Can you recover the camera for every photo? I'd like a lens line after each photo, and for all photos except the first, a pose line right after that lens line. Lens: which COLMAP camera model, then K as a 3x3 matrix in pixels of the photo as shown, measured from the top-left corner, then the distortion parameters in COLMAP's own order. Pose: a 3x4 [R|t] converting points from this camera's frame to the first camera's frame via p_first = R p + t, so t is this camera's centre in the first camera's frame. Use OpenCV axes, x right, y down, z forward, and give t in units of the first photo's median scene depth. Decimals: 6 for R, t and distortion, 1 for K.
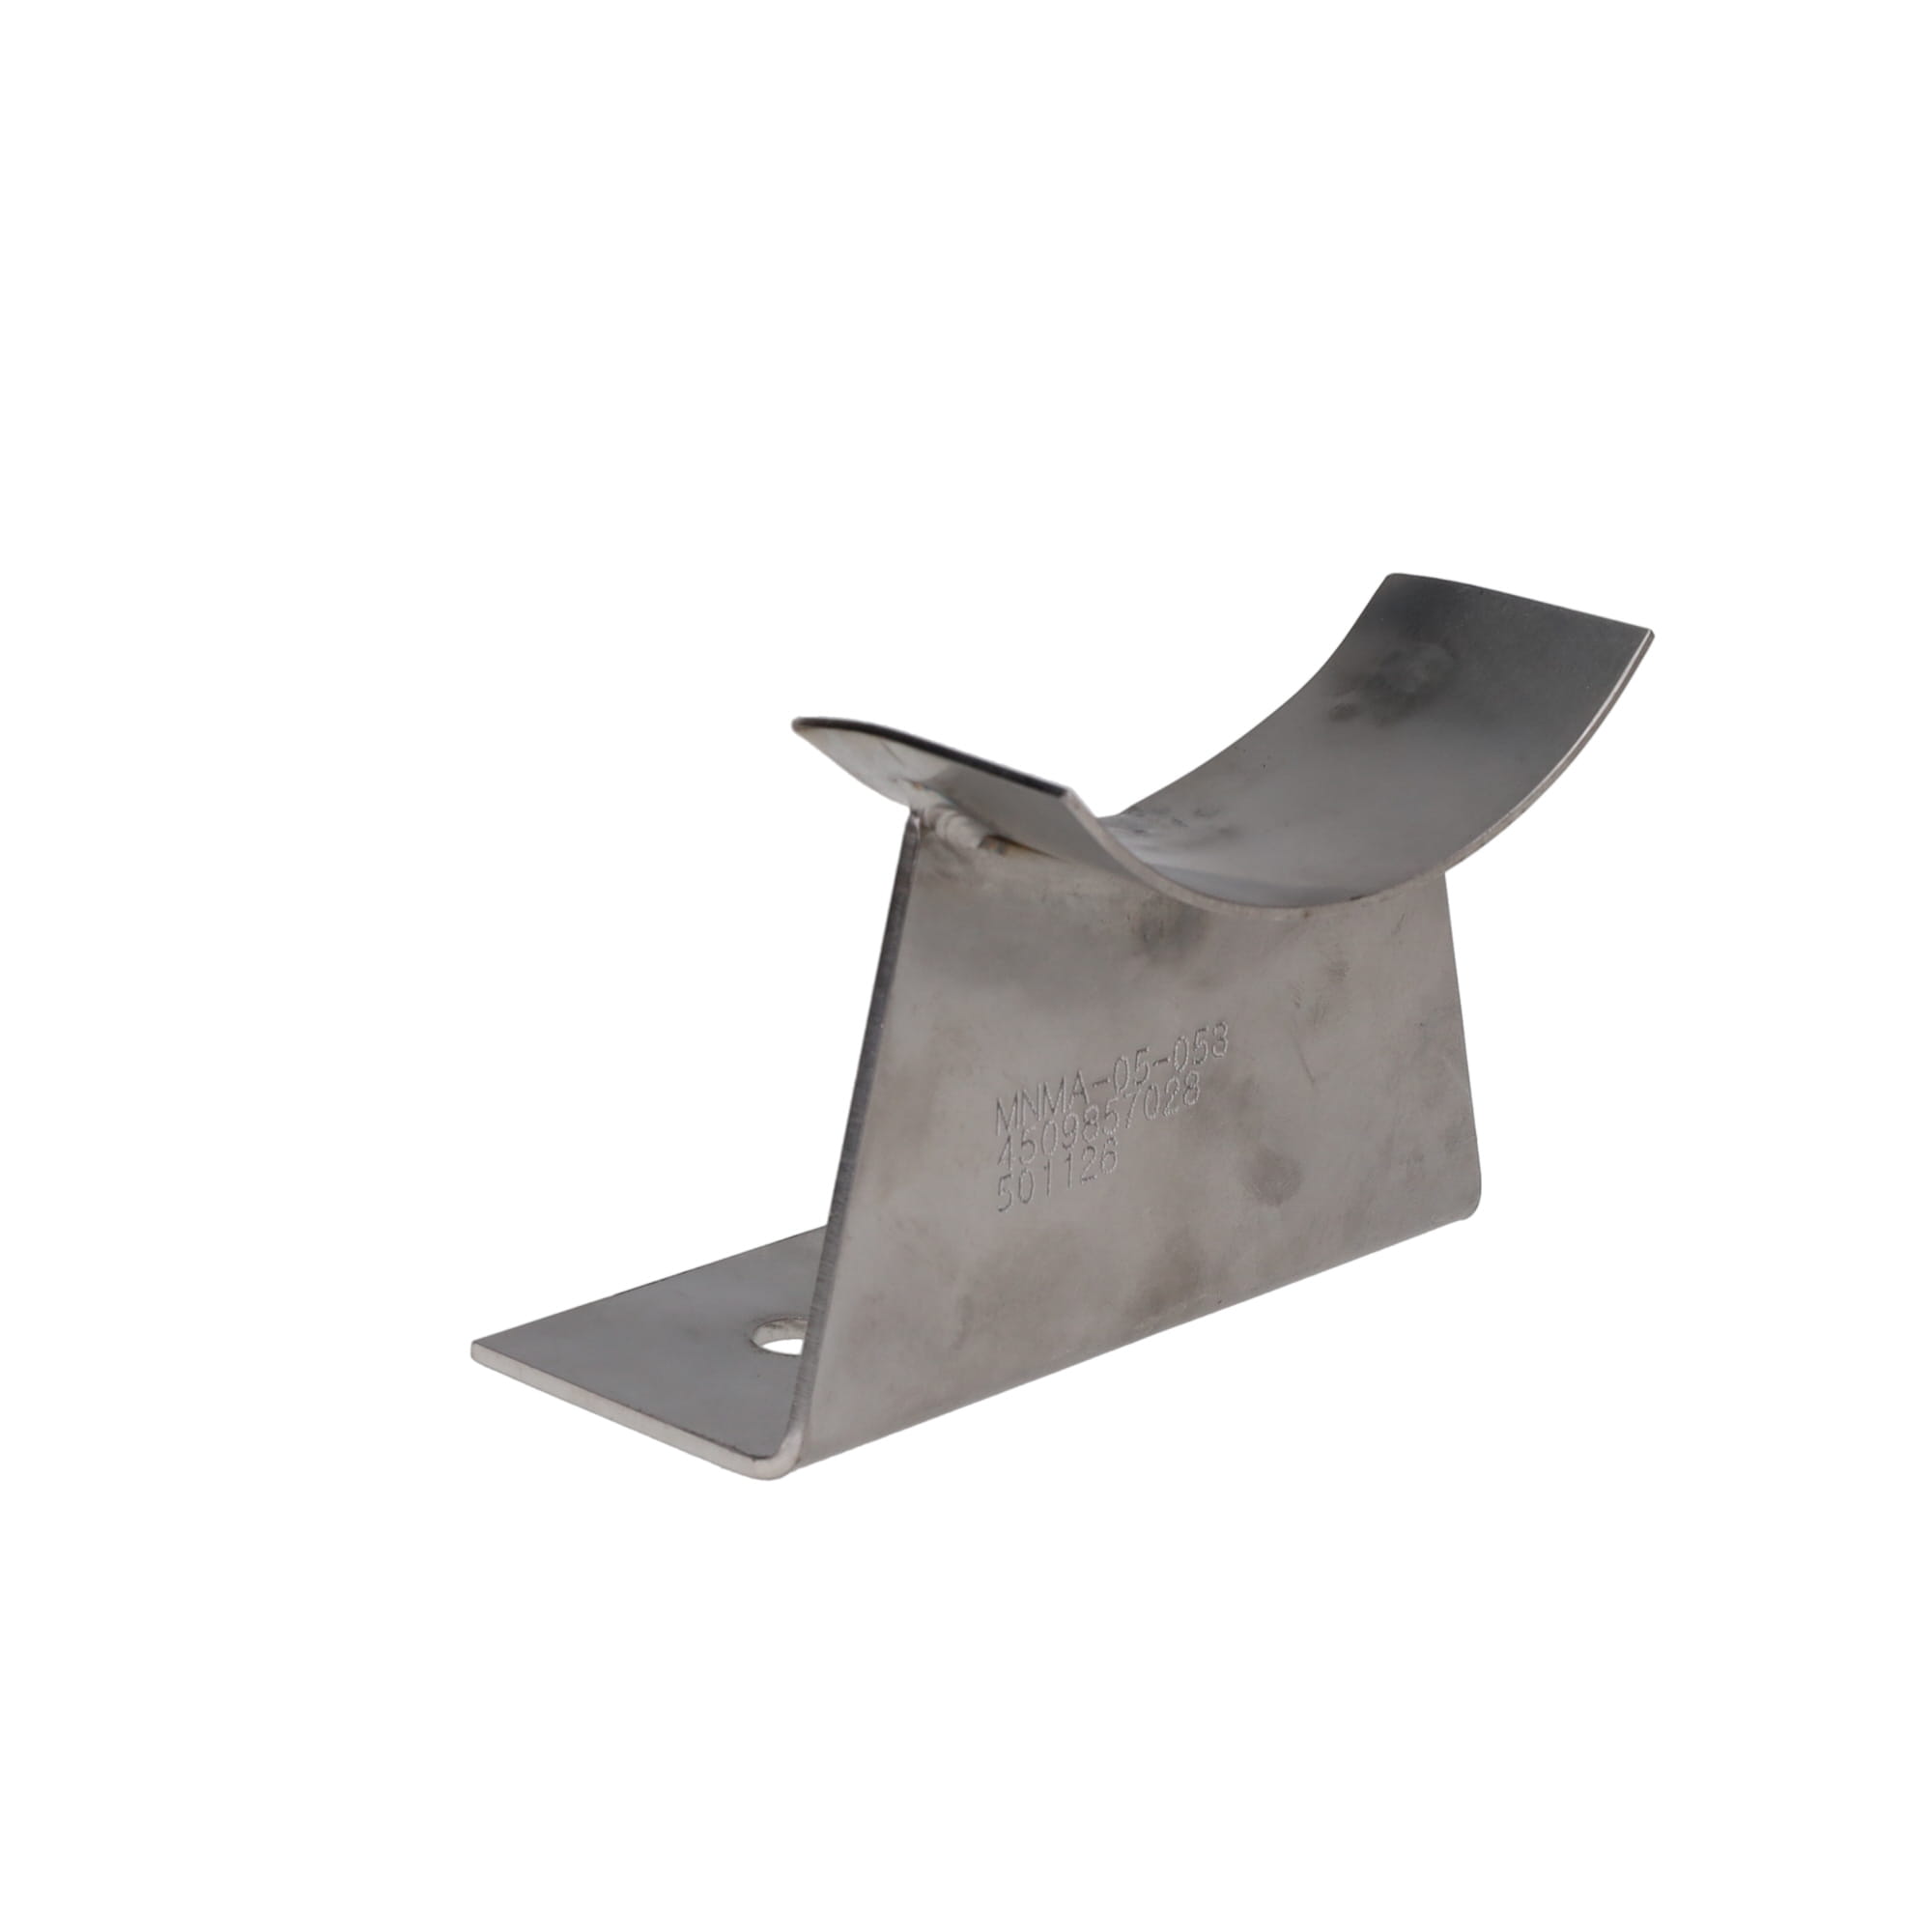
lens RADIAL K [[4851.3, 0, 965.7], [0, 4851.3, 965.4], [0, 0, 1]] dist [-0.029285, 0.000000]
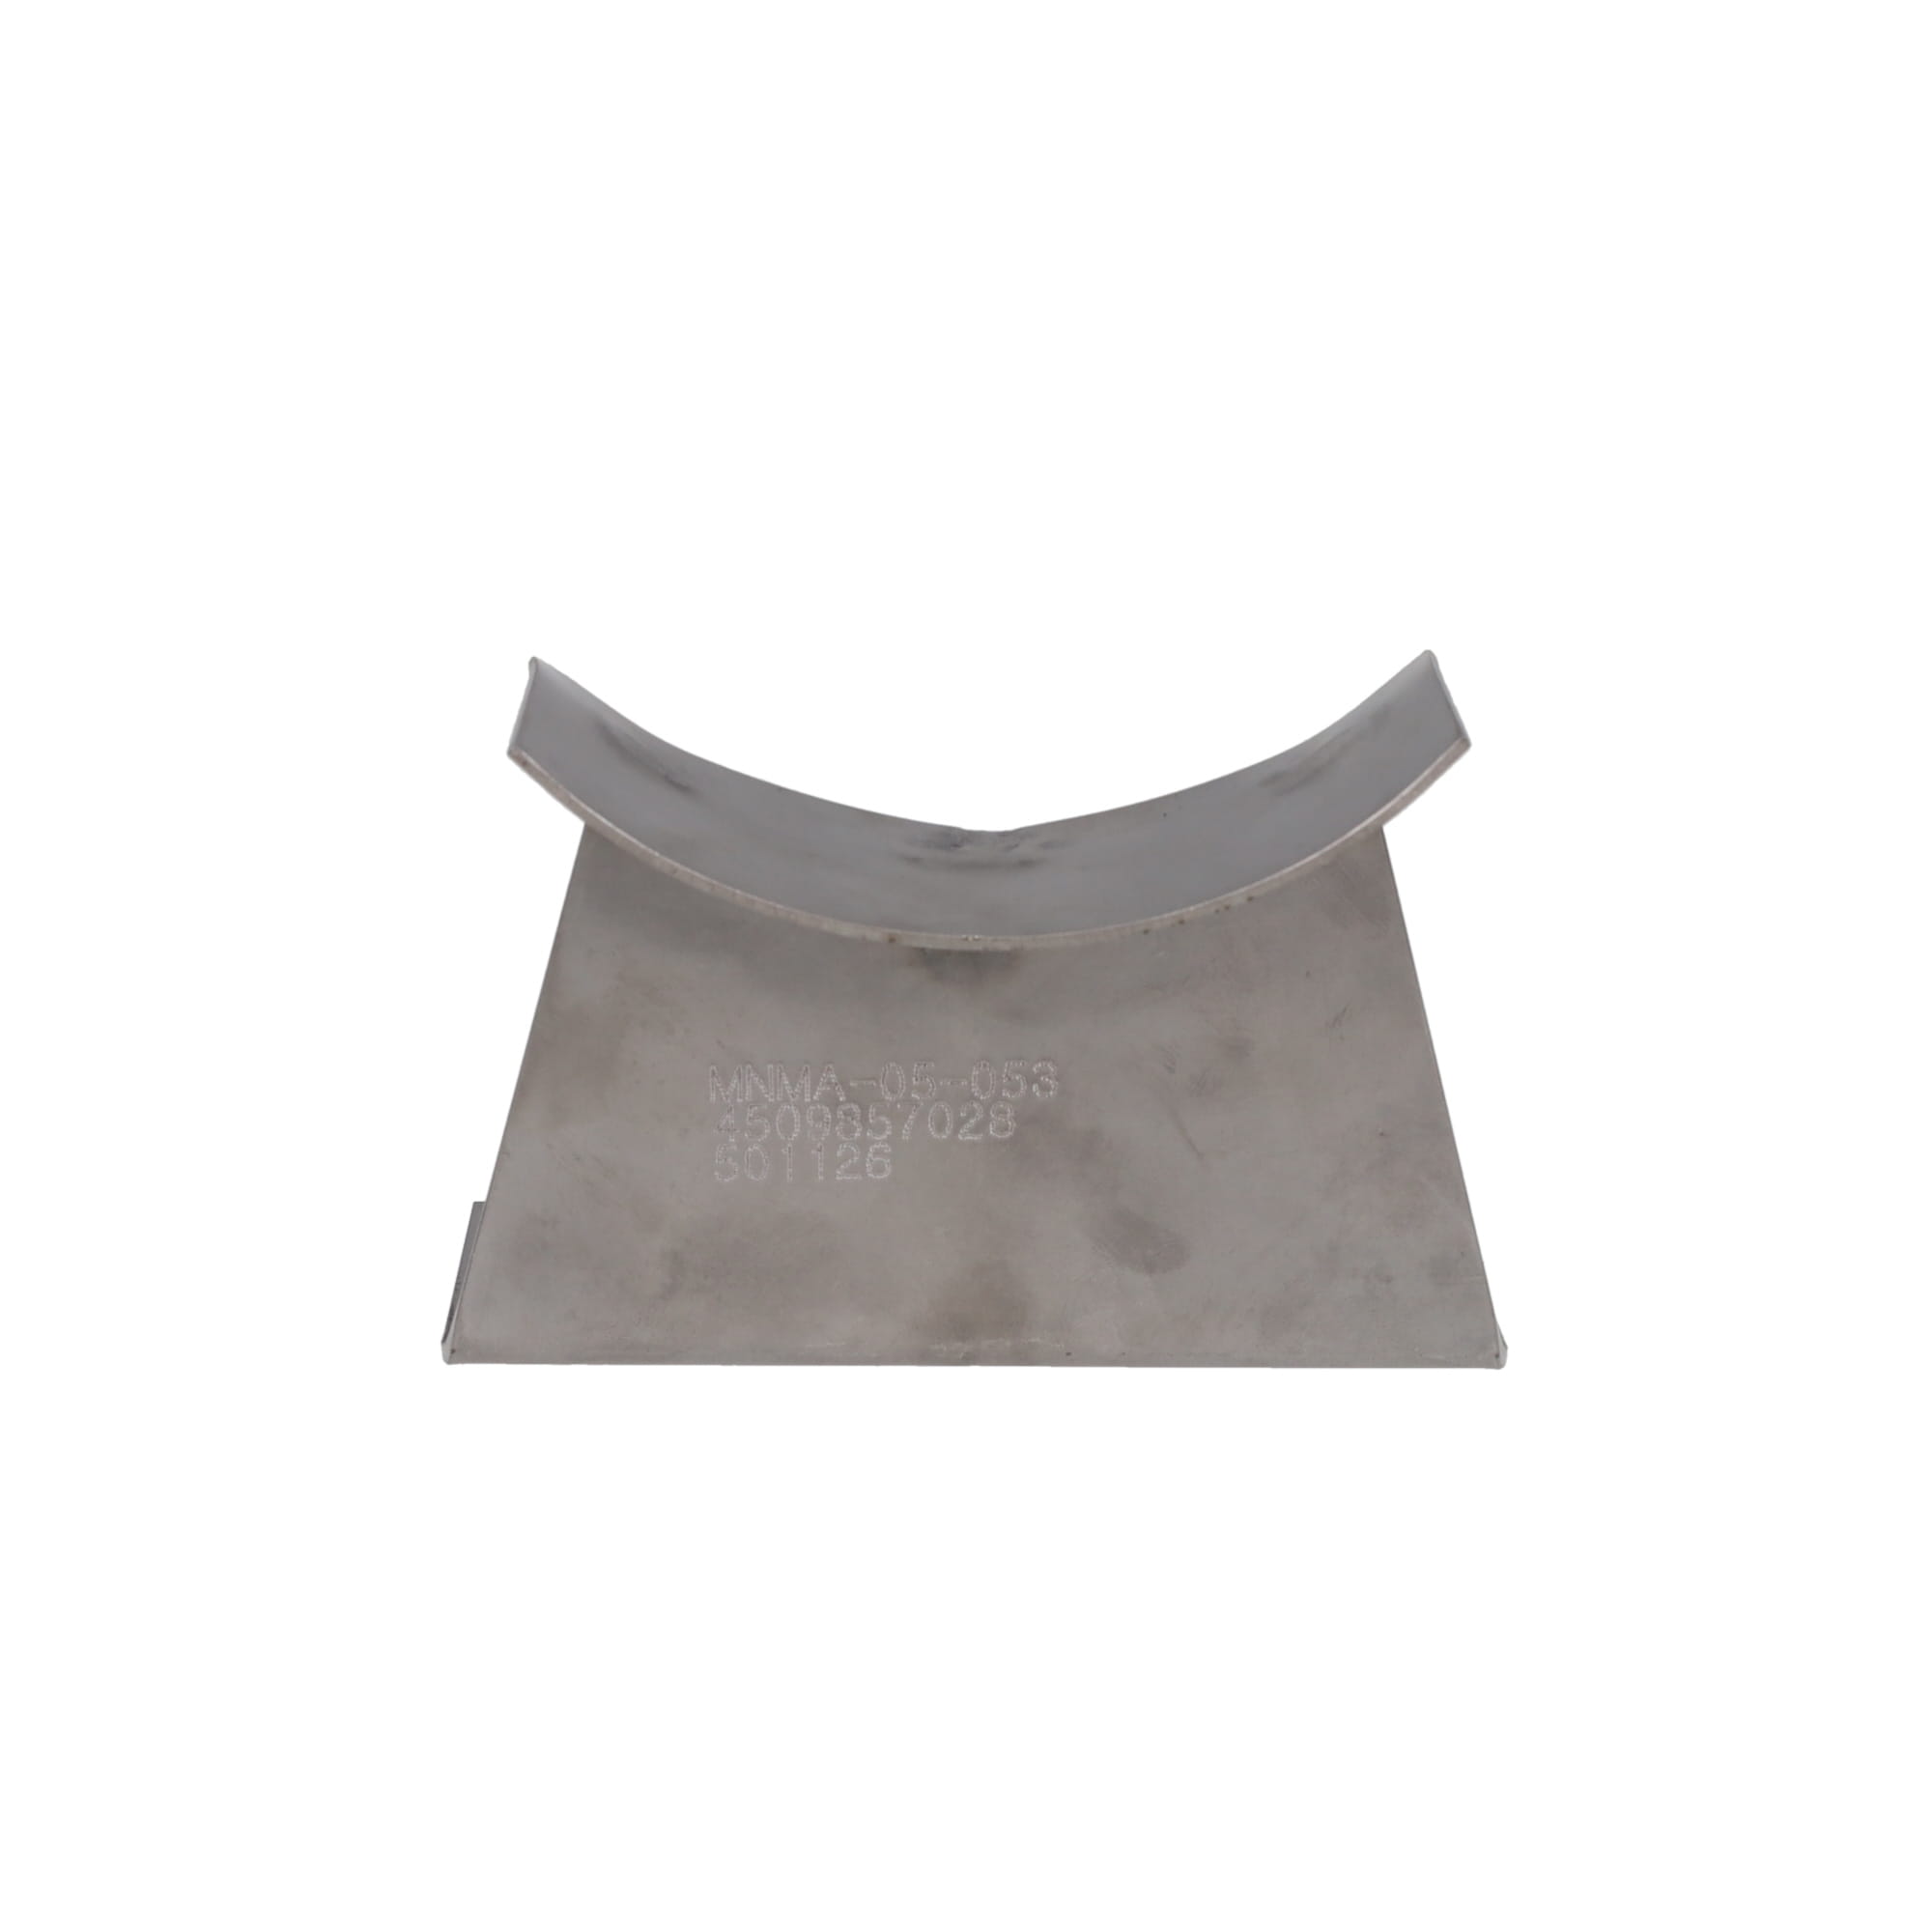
lens RADIAL K [[4851.3, 0, 966.5], [0, 4851.3, 966.4], [0, 0, 1]] dist [-0.029285, 0.000000]
pose [[0.703654, 0.193762, -0.683614, 0.694482], [-0.202988, 0.976822, 0.067930, -0.068956], [0.680931, 0.090966, 0.726676, 0.276715]]
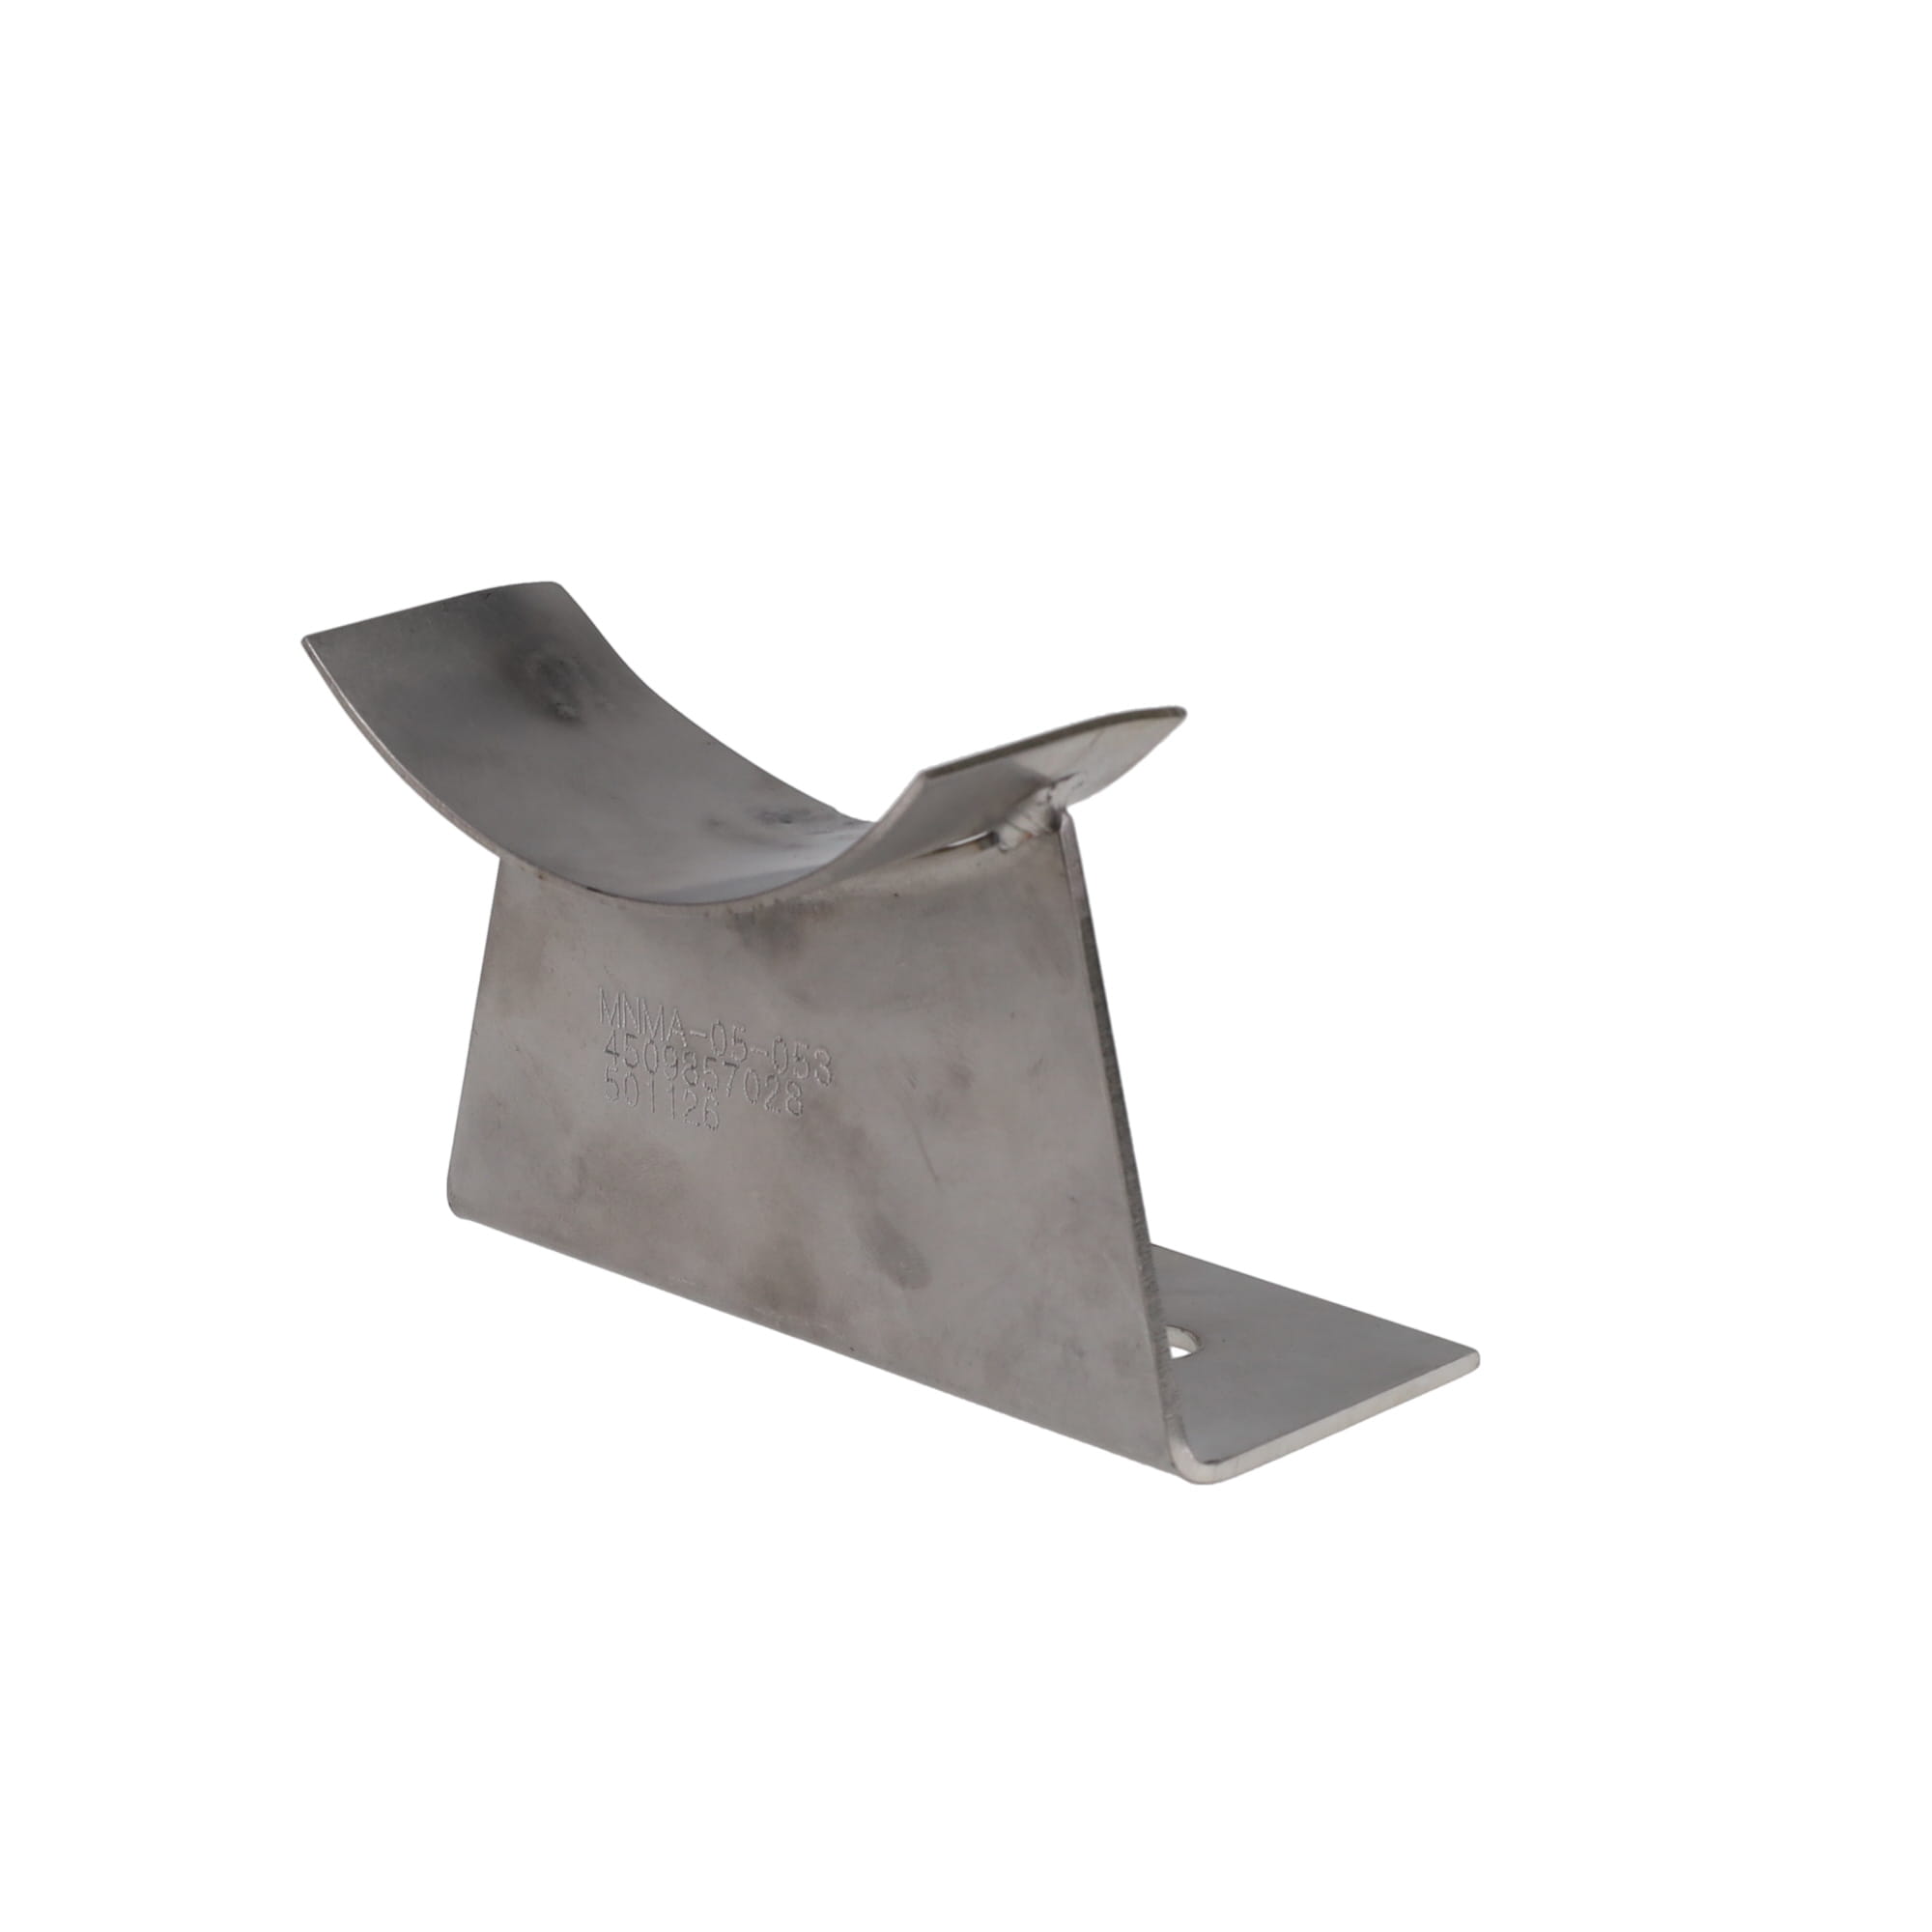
lens RADIAL K [[4851.3, 0, 965.7], [0, 4851.3, 966.4], [0, 0, 1]] dist [-0.029285, 0.000000]
pose [[-0.005643, 0.266522, -0.963812, 0.979126], [-0.292585, 0.921209, 0.256454, -0.259929], [0.956223, 0.283444, 0.072782, 0.939993]]
